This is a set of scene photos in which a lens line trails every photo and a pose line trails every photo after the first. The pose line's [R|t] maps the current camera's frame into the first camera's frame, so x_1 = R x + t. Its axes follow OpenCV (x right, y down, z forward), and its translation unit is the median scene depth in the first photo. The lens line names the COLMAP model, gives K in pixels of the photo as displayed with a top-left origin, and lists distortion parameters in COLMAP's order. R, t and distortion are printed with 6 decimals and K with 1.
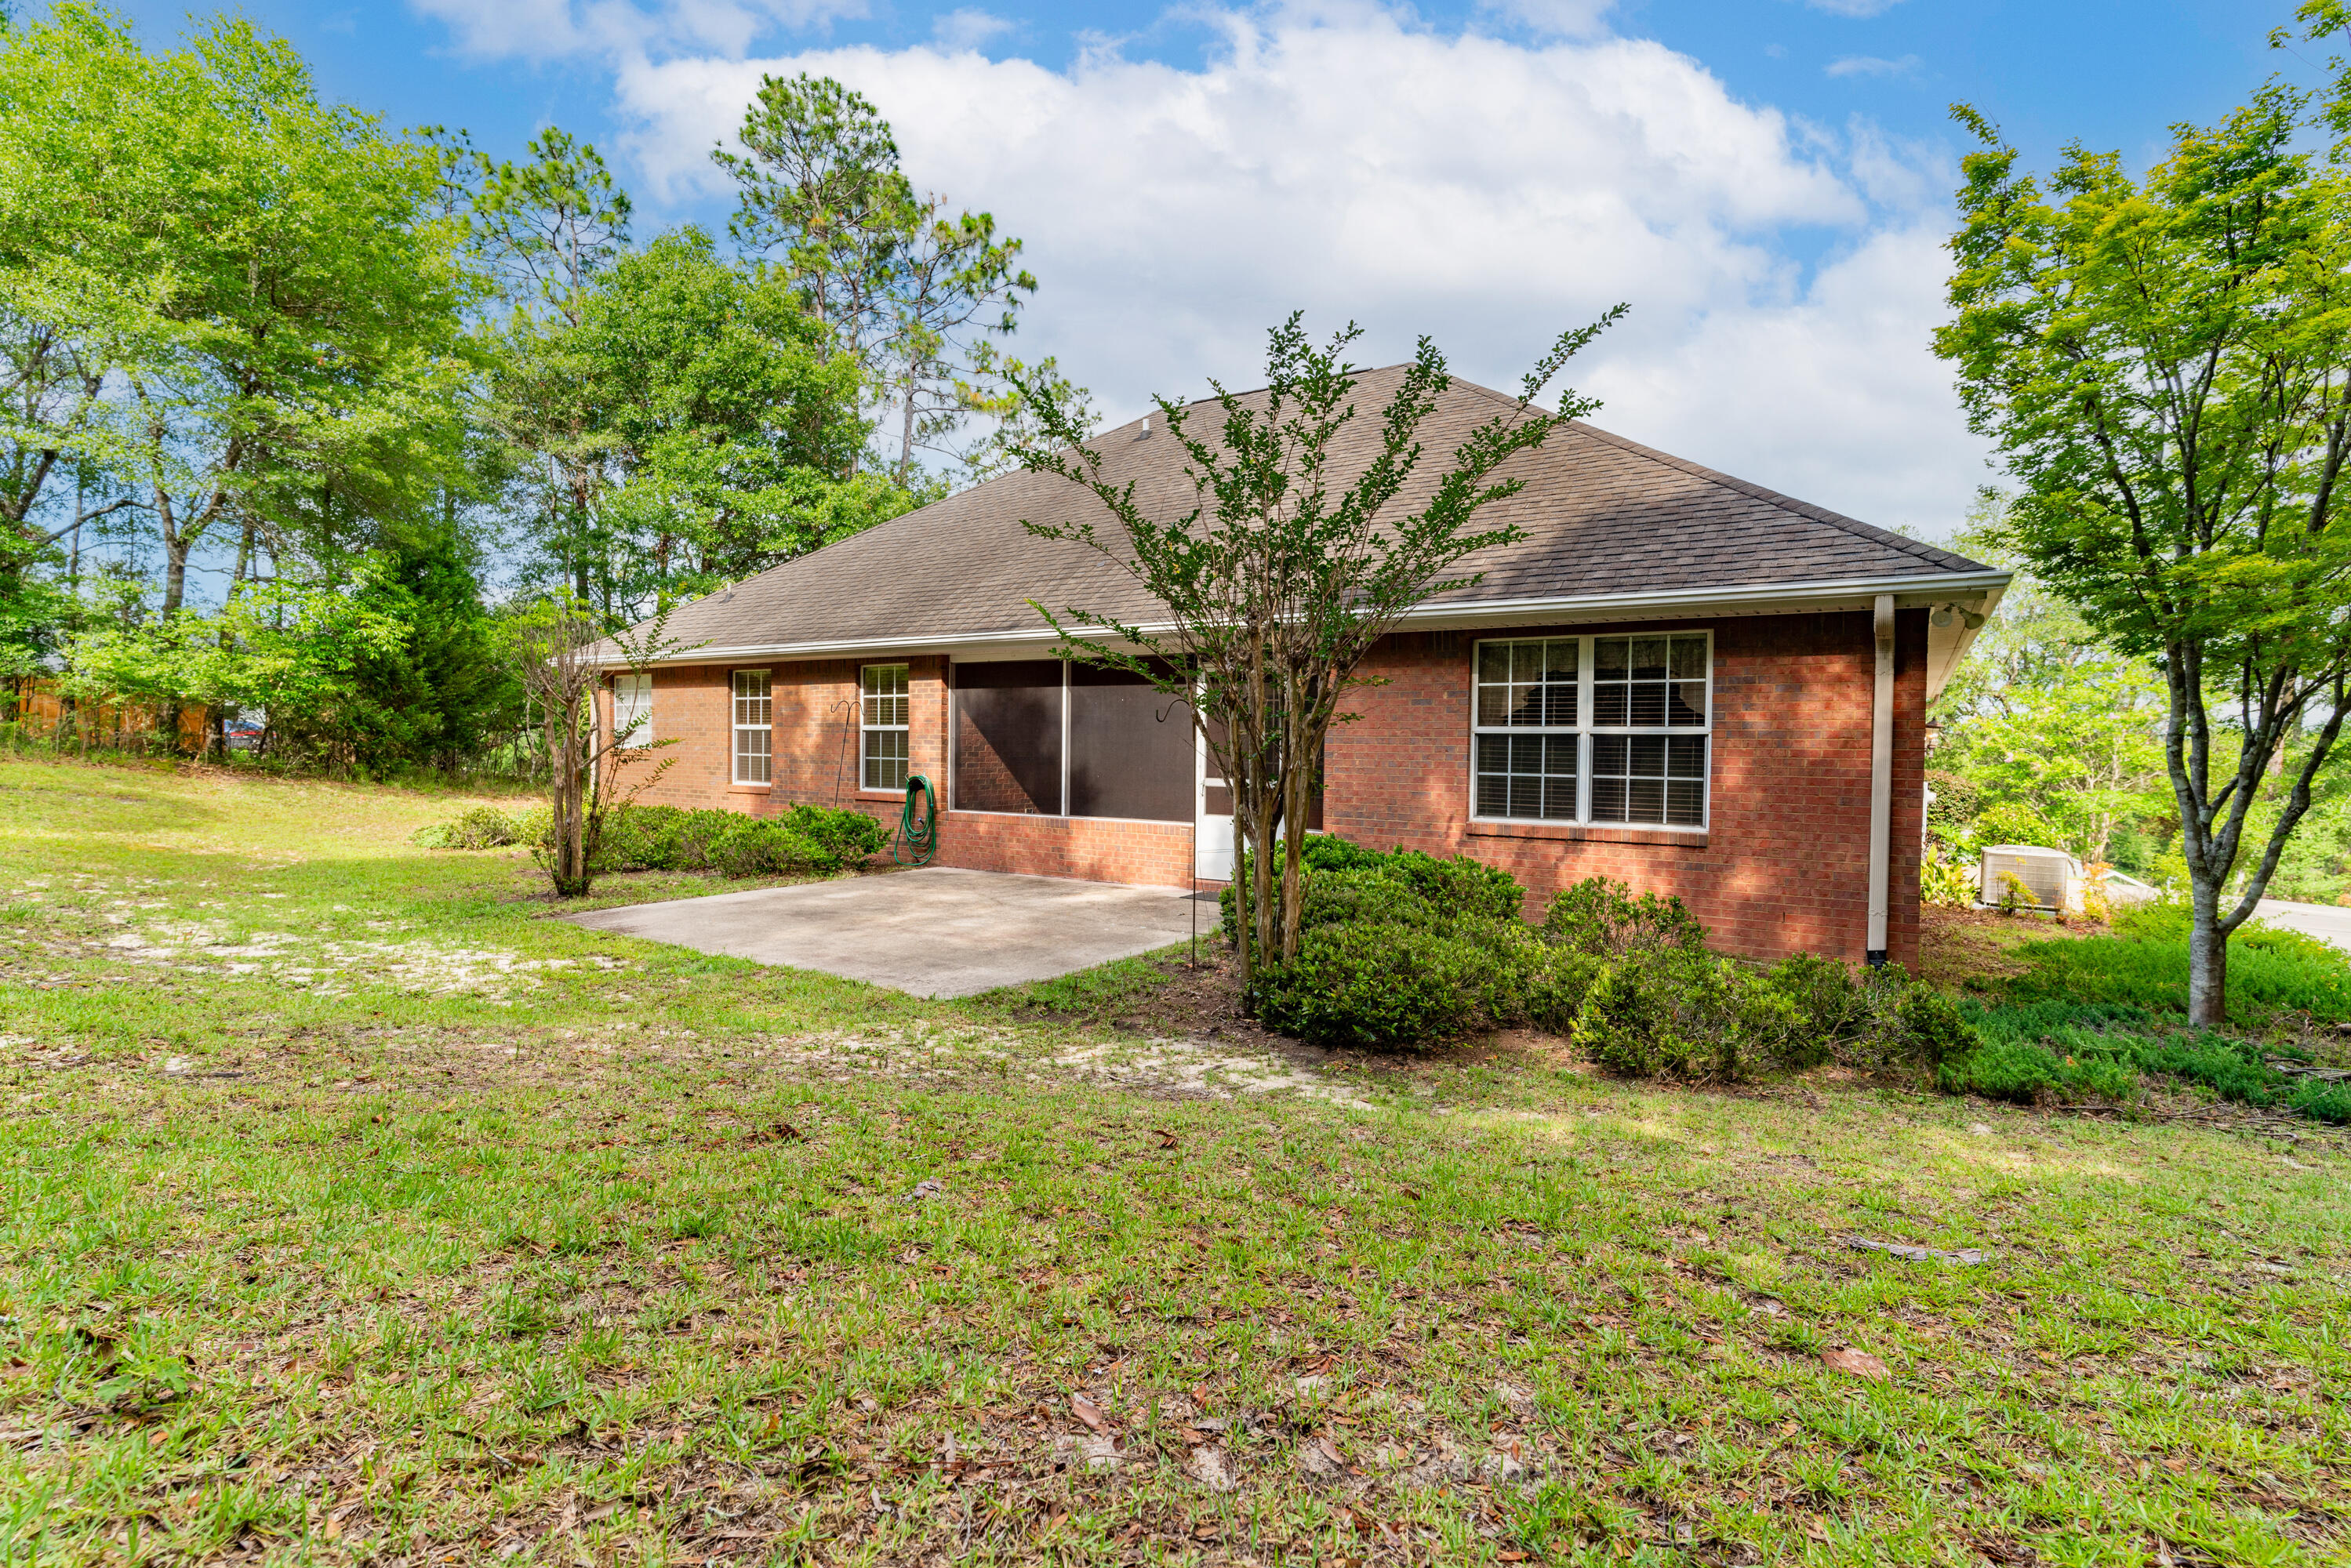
lens RADIAL K [[1111.5, 0, 1169.8], [0, 1111.5, 768.6], [0, 0, 1]] dist [0.002998, 0.000621]
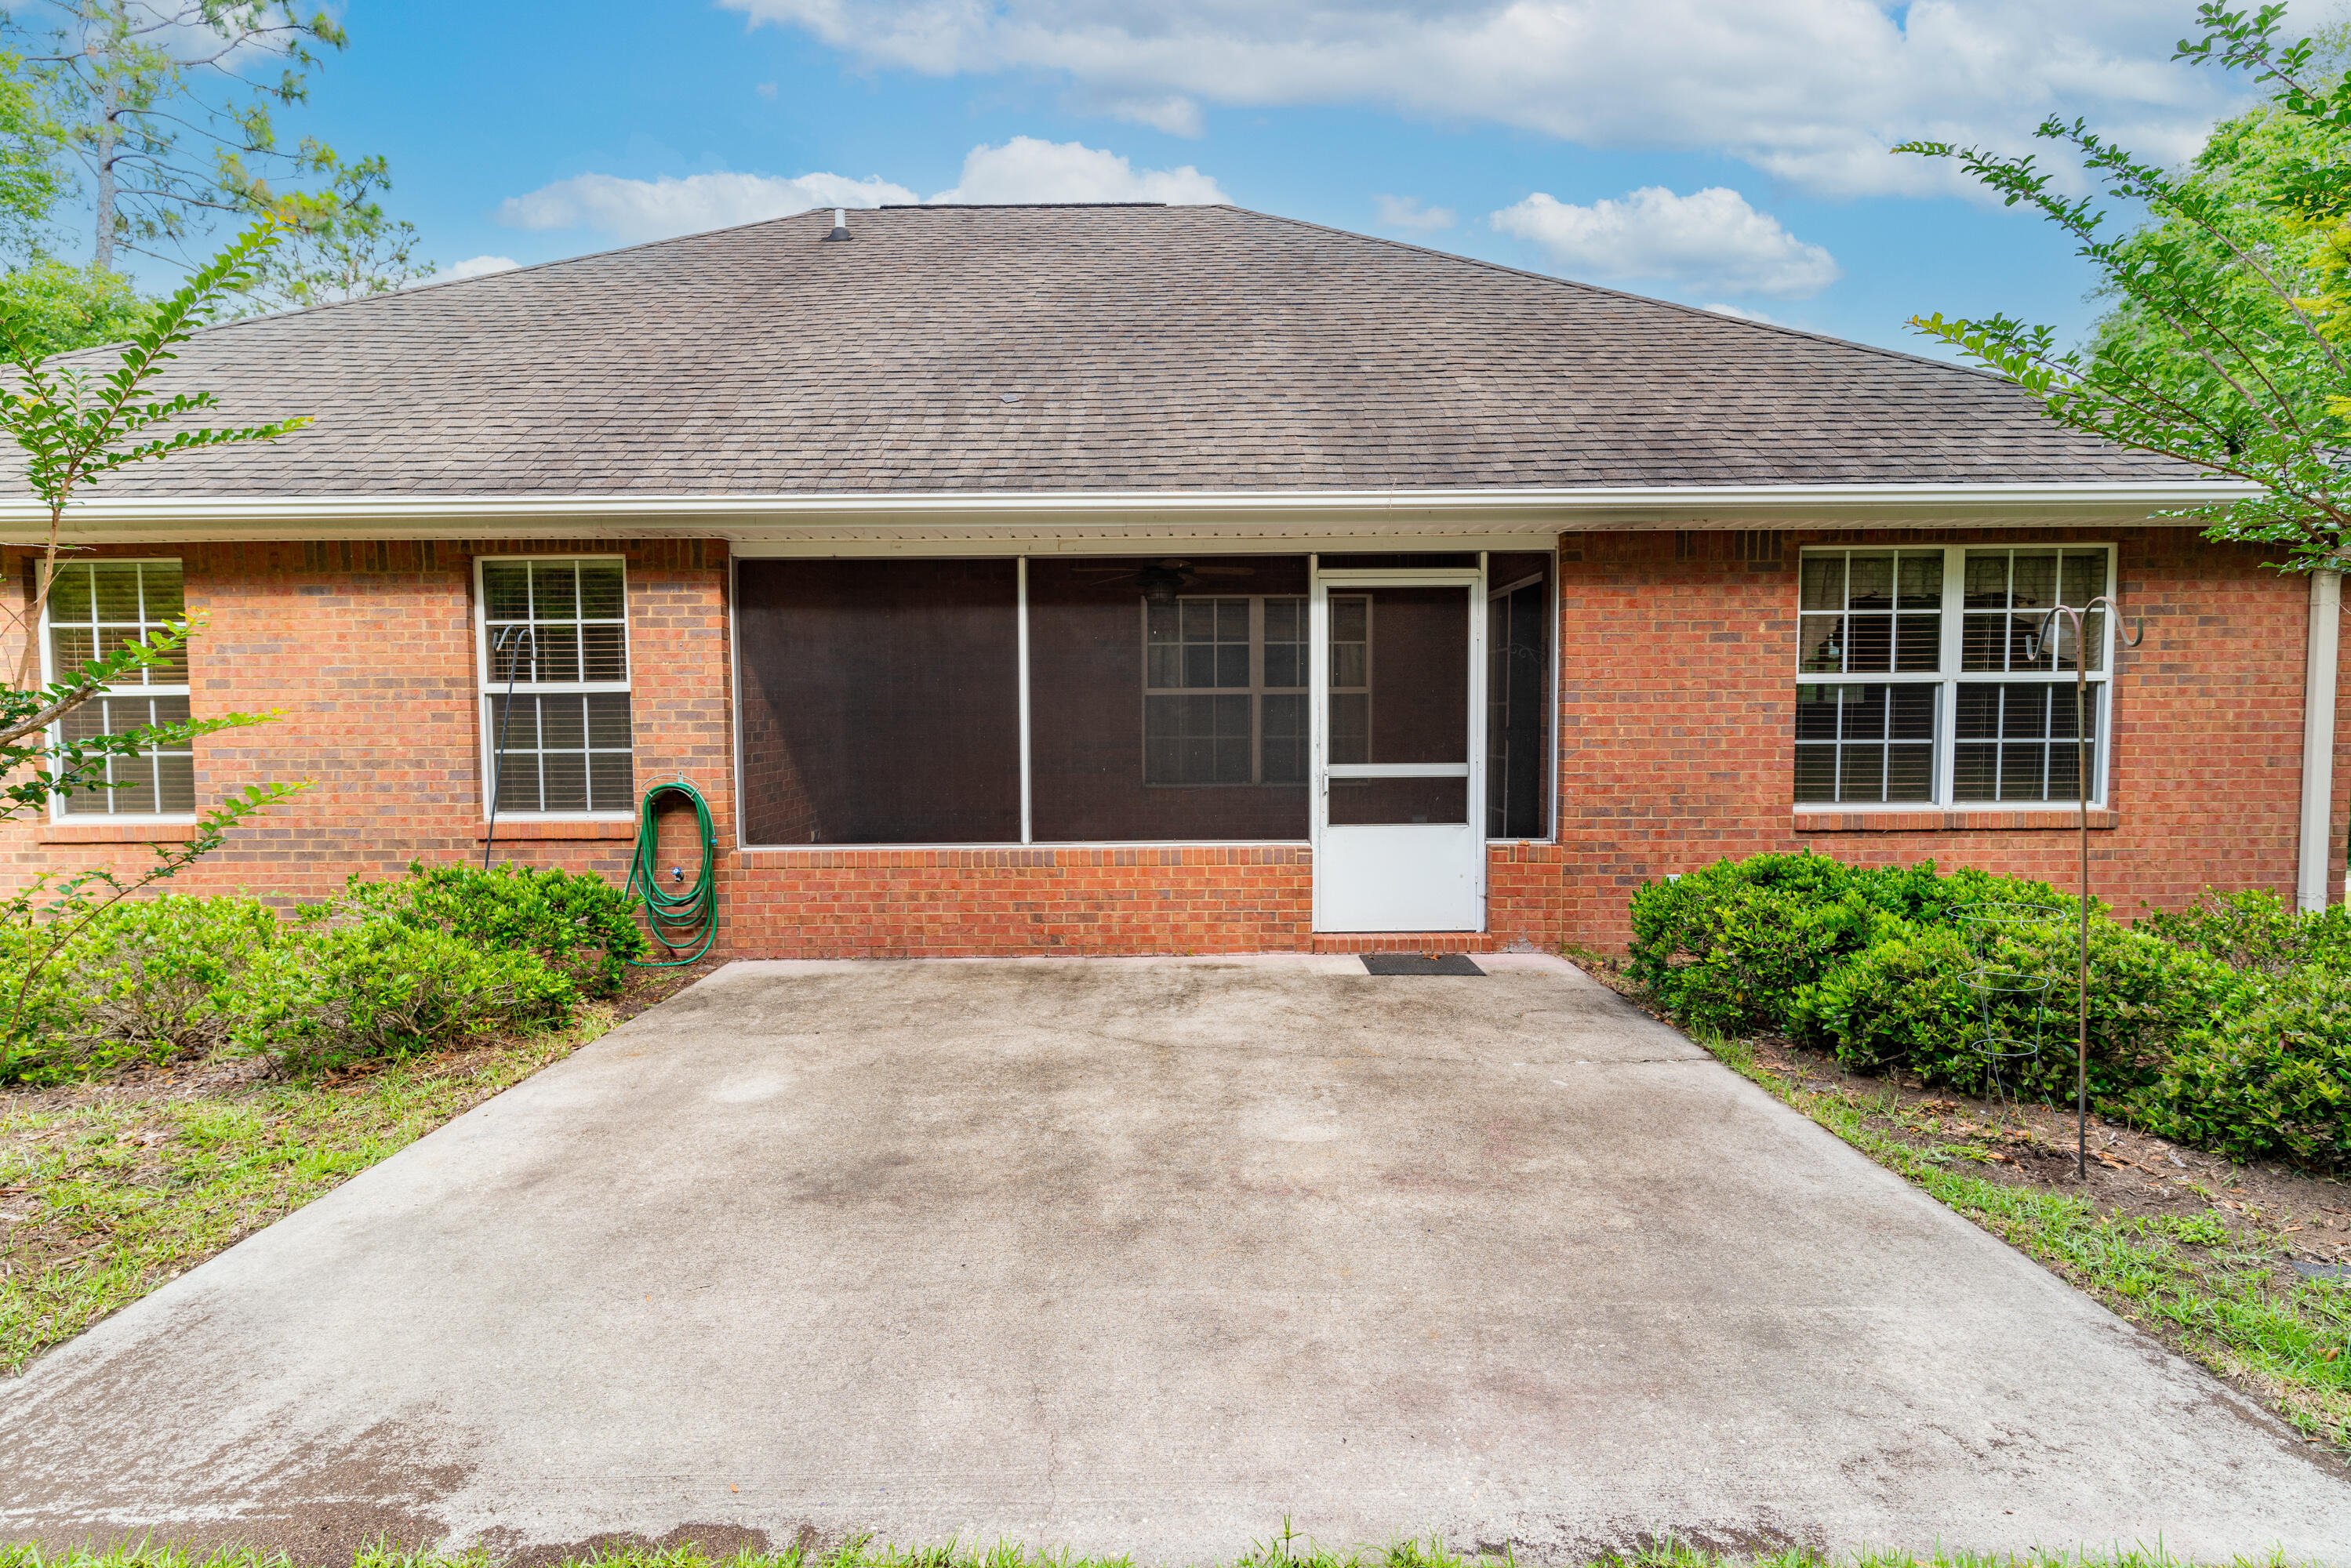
lens RADIAL K [[1111.5, 0, 1164.0], [0, 1111.5, 779.4], [0, 0, 1]] dist [0.002998, 0.000621]
pose [[0.835107, -0.050692, 0.547747, -0.338877], [0.029624, 0.998444, 0.047238, -0.013316], [-0.549289, -0.023222, 0.835310, 0.503860]]
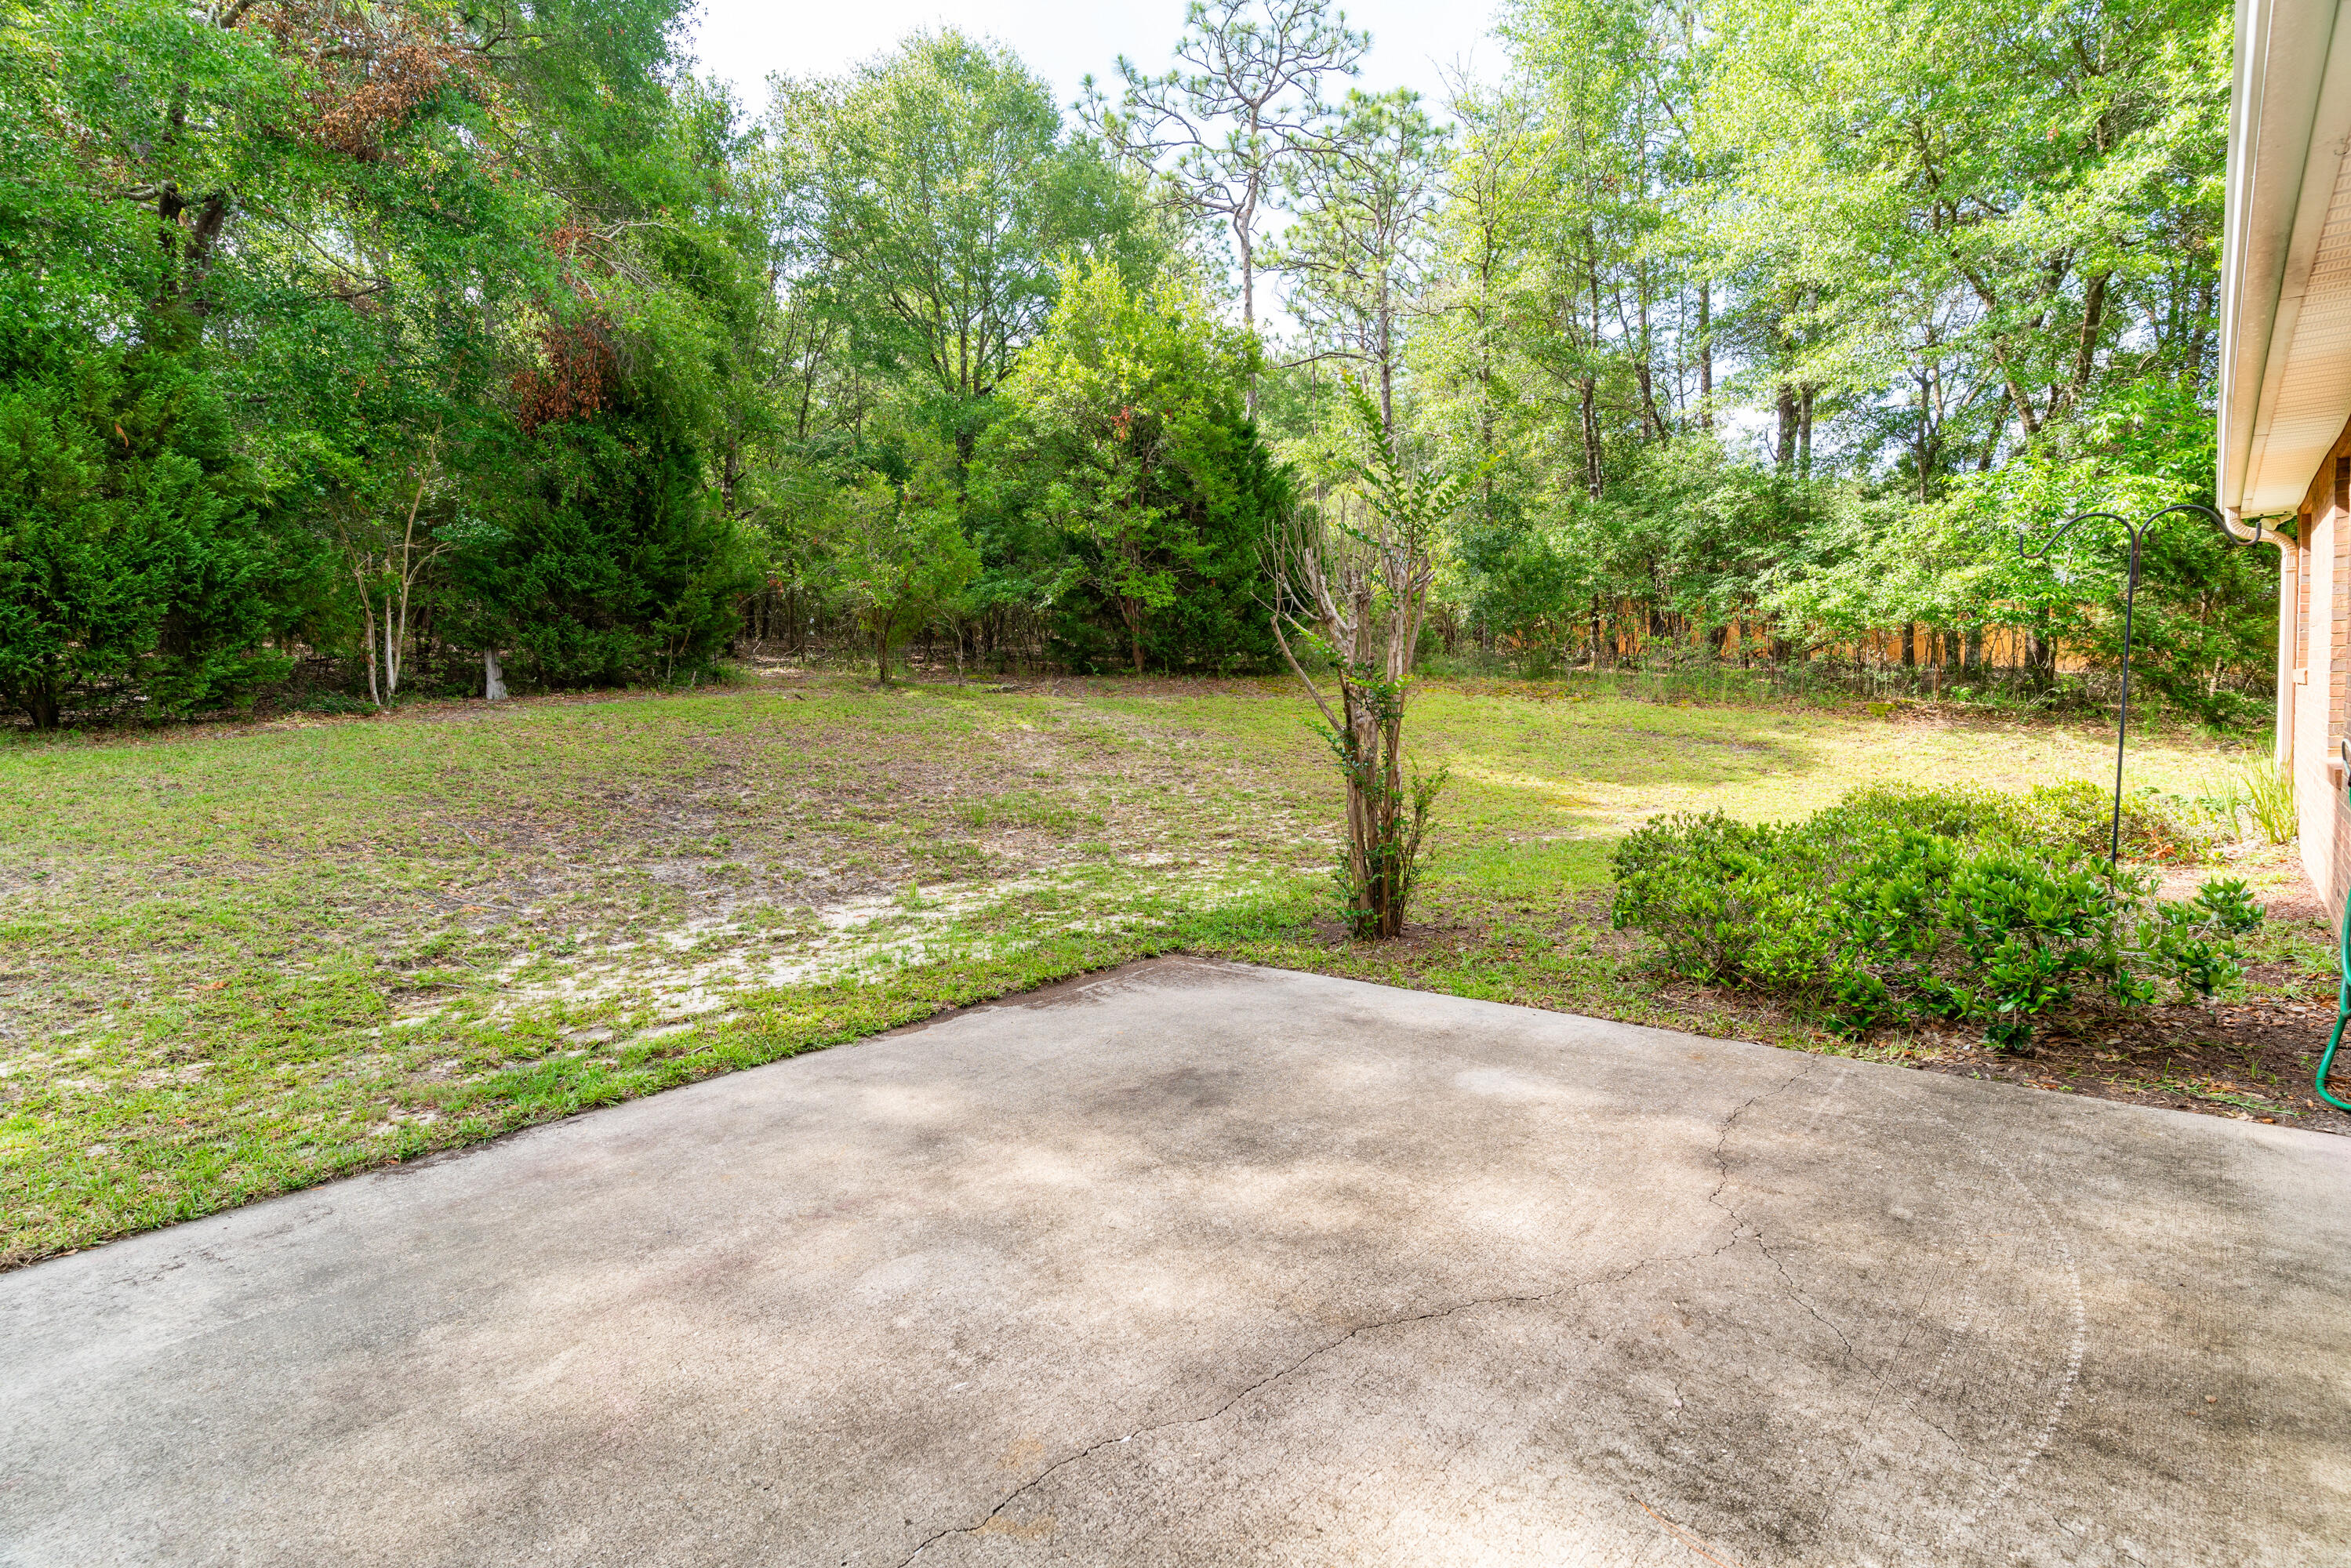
lens RADIAL K [[1111.5, 0, 1161.7], [0, 1111.5, 782.5], [0, 0, 1]] dist [0.002998, 0.000621]
pose [[-0.164013, 0.061840, -0.984518, 0.069746], [0.019123, 0.998045, 0.059504, -0.008254], [0.986273, -0.009068, -0.164875, 0.834128]]
